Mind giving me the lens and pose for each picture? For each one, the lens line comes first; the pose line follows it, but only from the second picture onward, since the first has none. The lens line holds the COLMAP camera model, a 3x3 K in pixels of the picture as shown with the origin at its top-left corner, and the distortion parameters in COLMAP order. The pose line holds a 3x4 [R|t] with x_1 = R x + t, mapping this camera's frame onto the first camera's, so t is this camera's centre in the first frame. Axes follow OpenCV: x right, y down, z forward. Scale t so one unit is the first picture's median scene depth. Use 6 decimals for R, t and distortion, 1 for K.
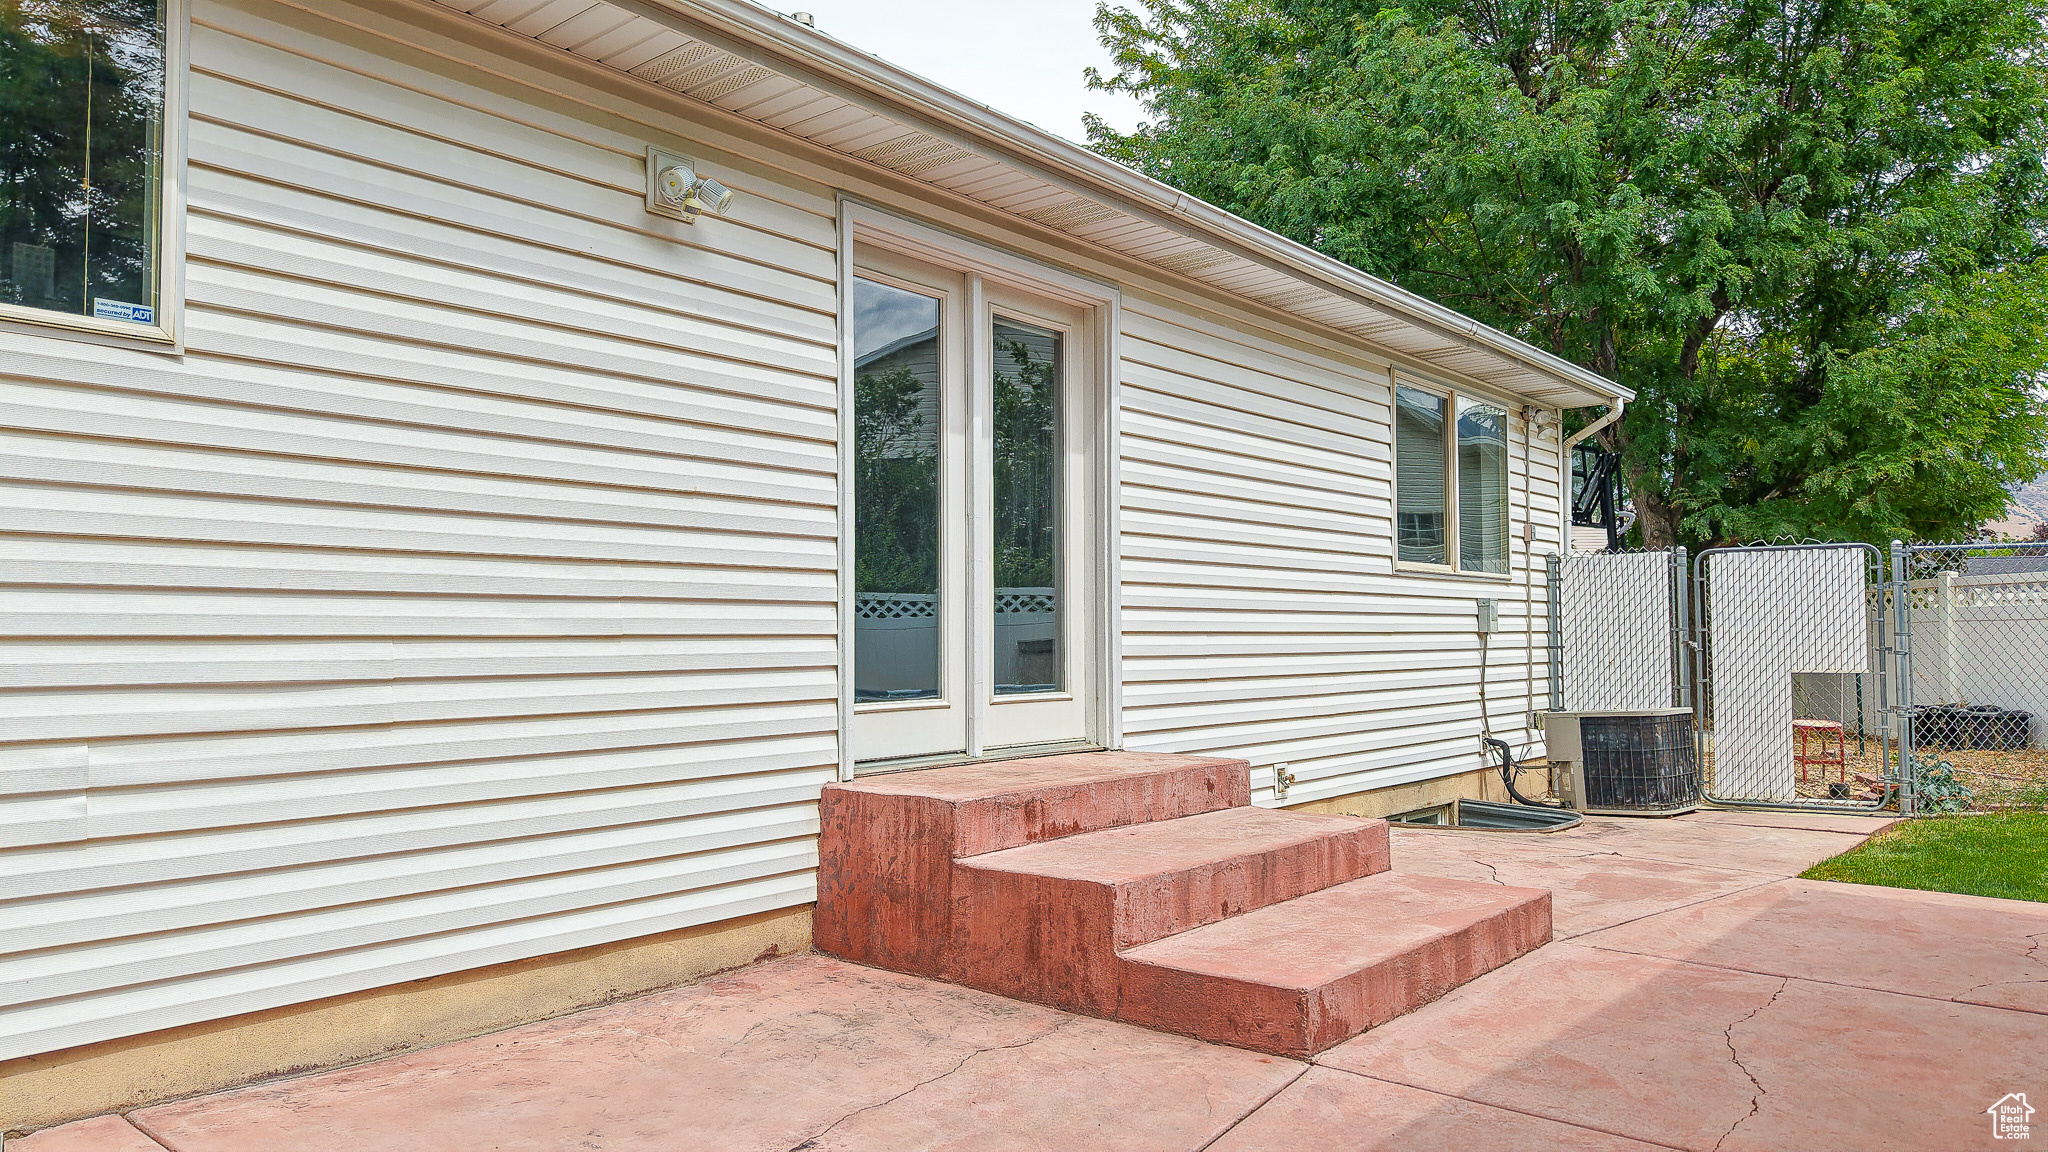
lens RADIAL K [[1368.1, 0, 991.8], [0, 1368.1, 564.1], [0, 0, 1]] dist [0.039346, -0.002614]
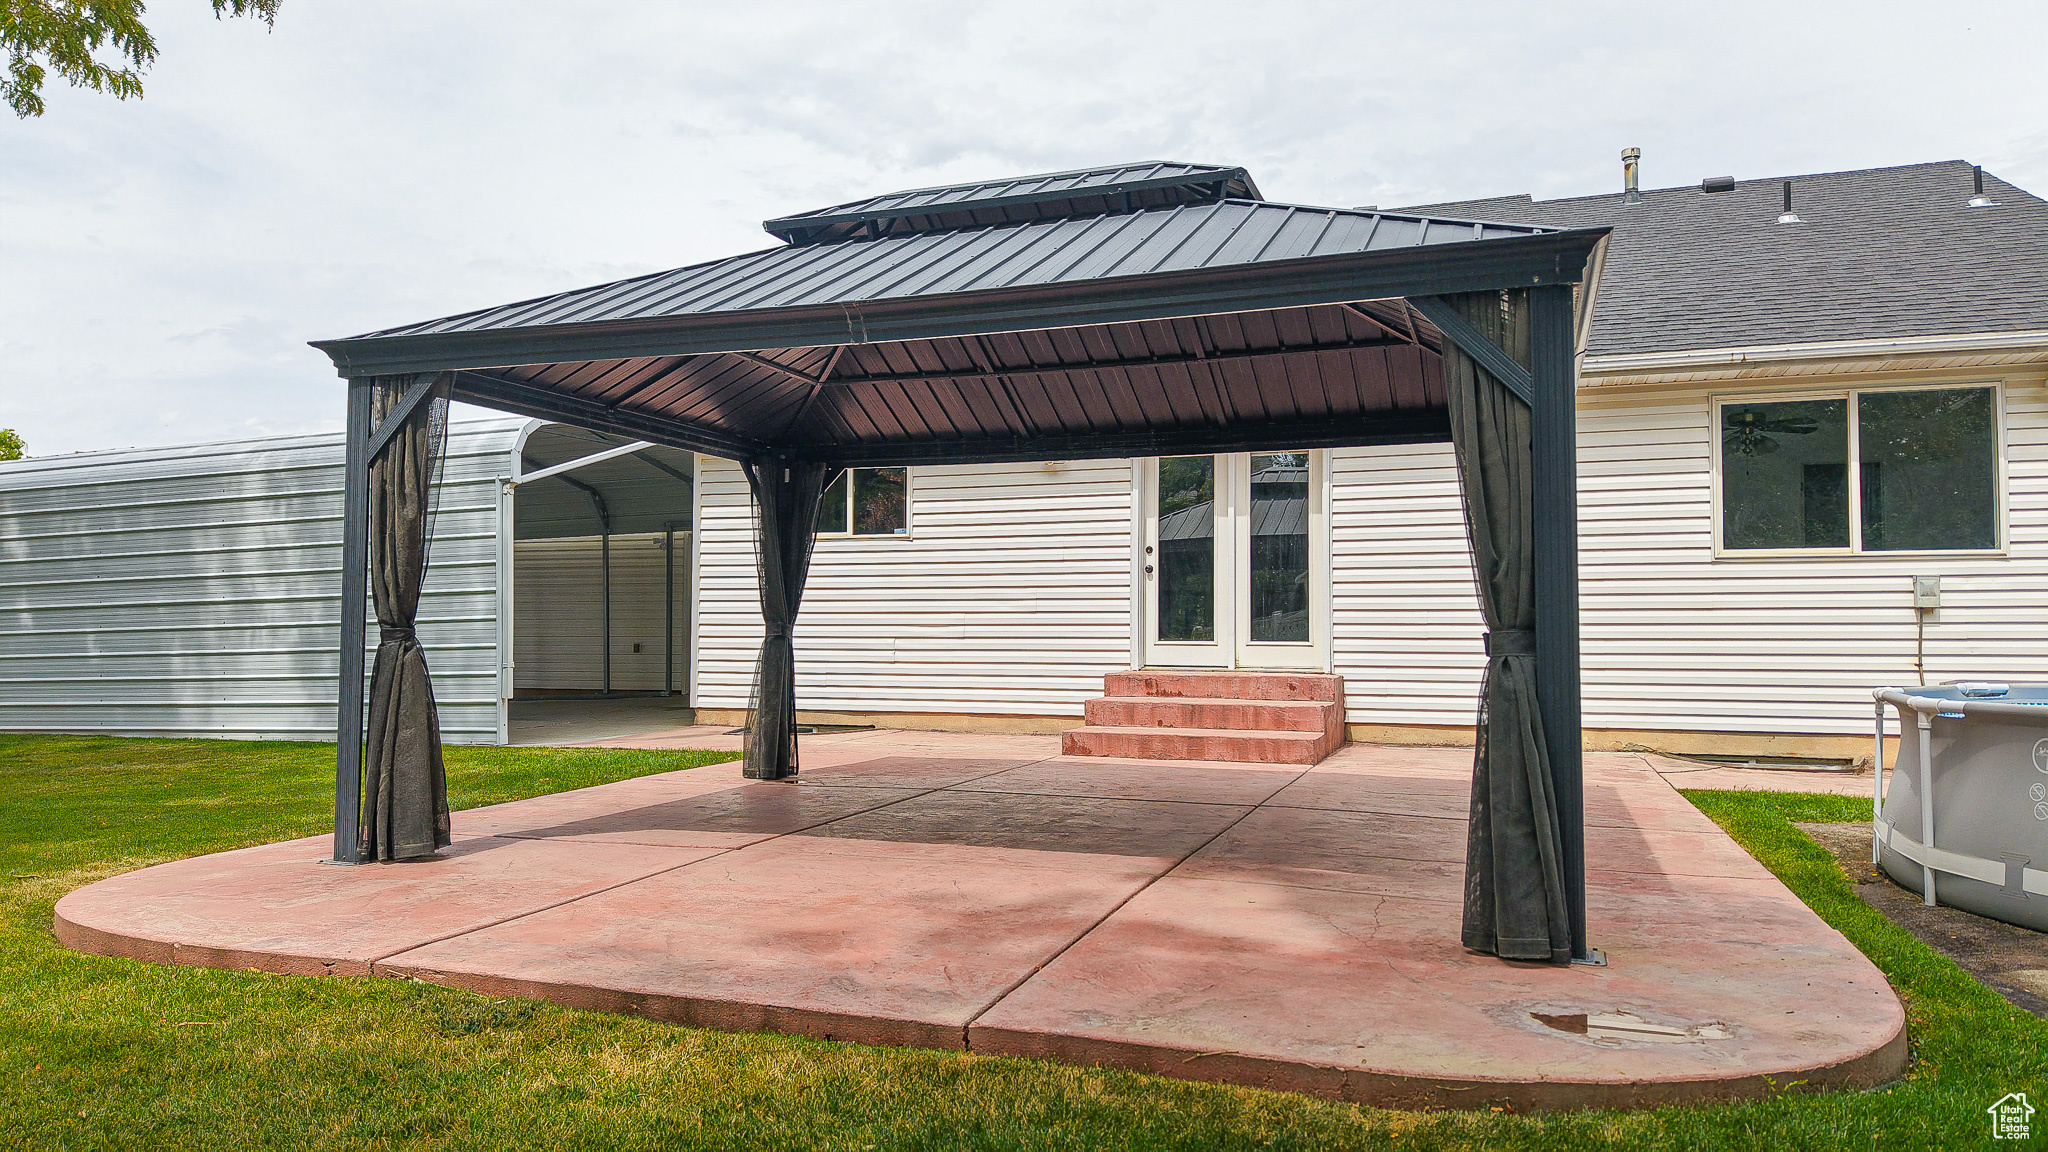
lens RADIAL K [[1404.6, 0, 1020.9], [0, 1404.6, 581.0], [0, 0, 1]] dist [0.016402, -0.000870]
pose [[0.341587, -0.038186, -0.939074, 1.888582], [0.042181, 0.998790, -0.025271, 0.045455], [0.938903, -0.030978, 0.342785, -0.038914]]
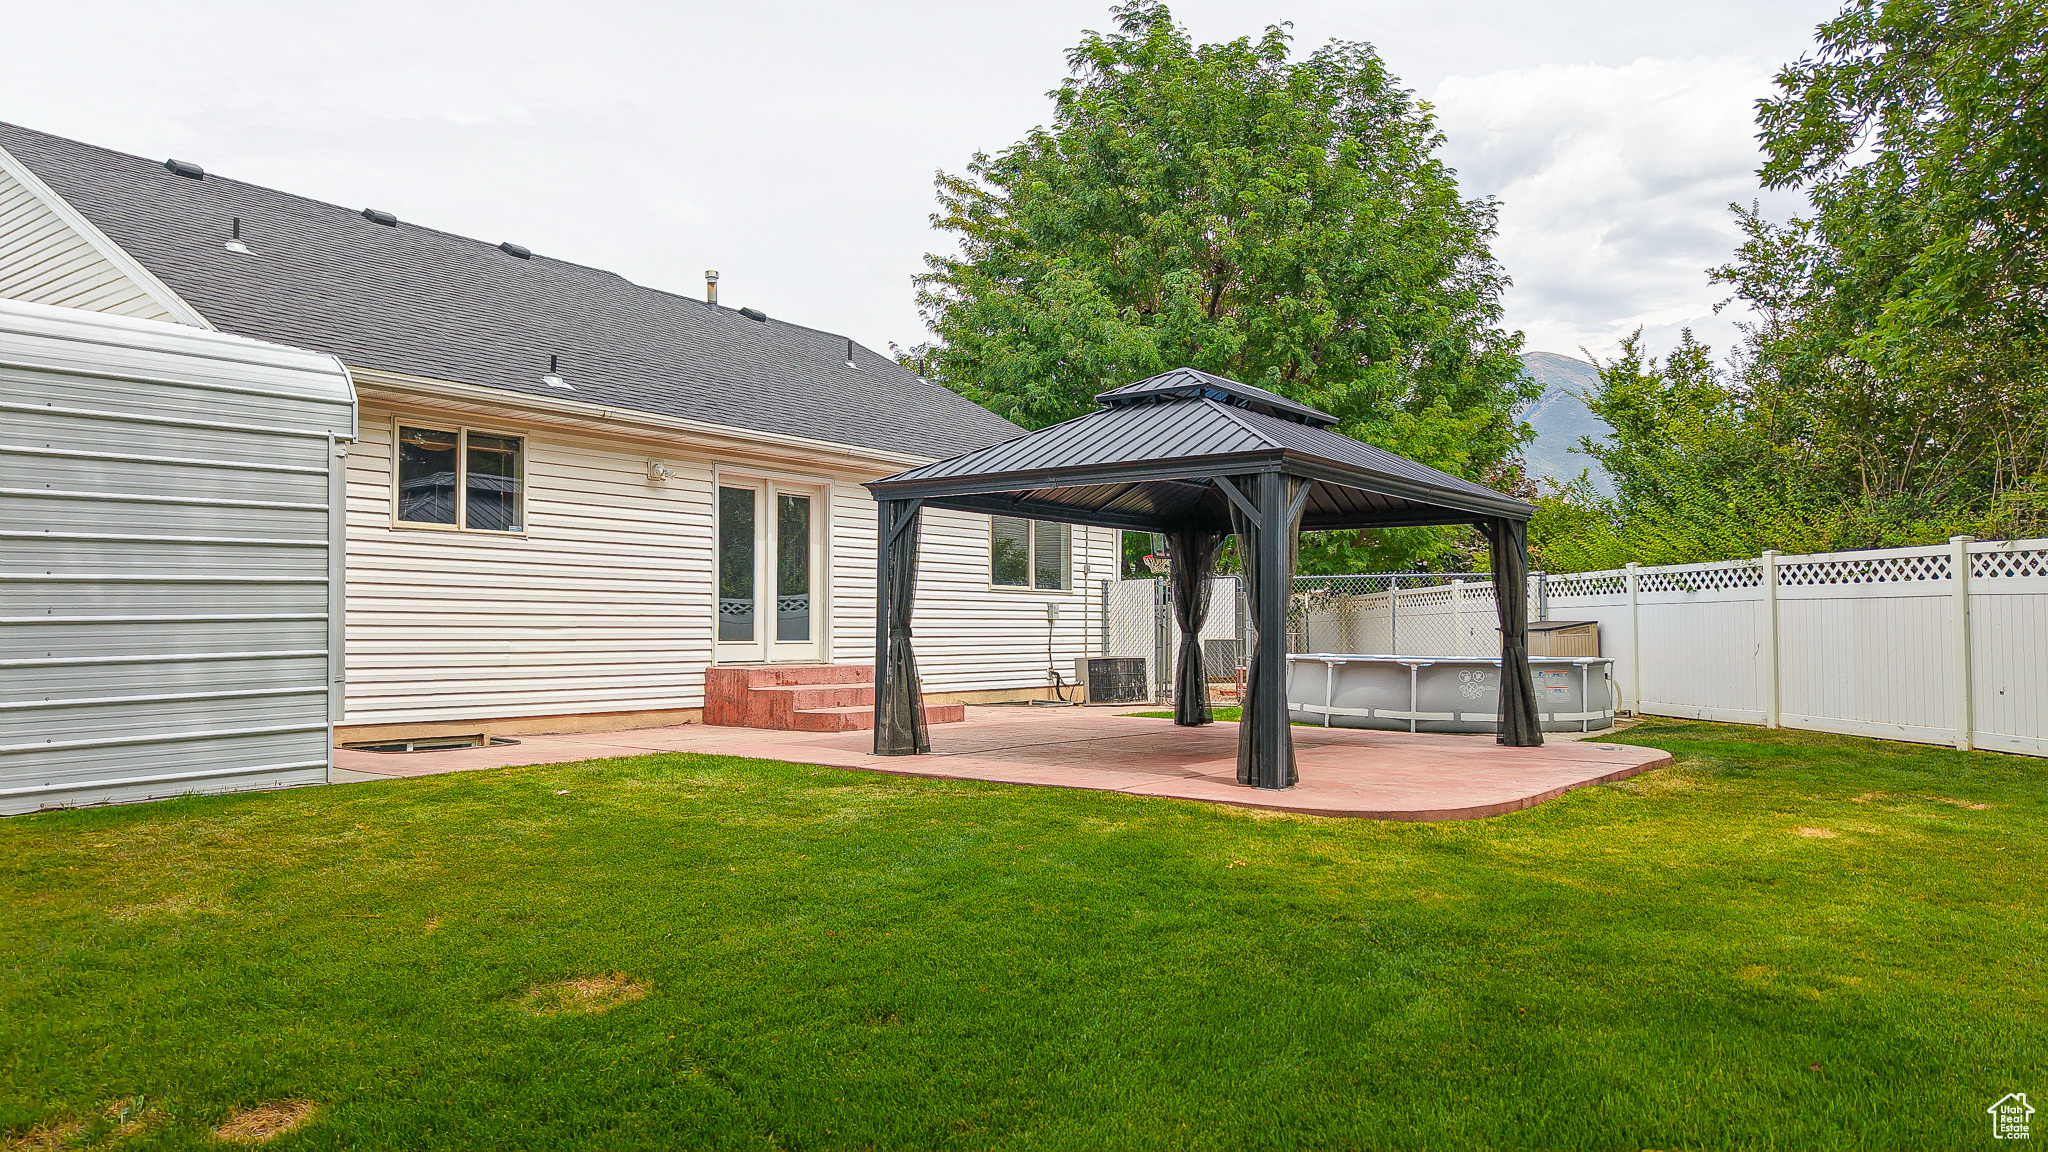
lens RADIAL K [[1379.0, 0, 1053.2], [0, 1379.0, 569.7], [0, 0, 1]] dist [0.011077, -0.000503]
pose [[0.995742, 0.004770, 0.092061, 0.287188], [-0.005241, 0.999974, 0.004871, -0.054534], [-0.092036, -0.005333, 0.995741, -1.681228]]
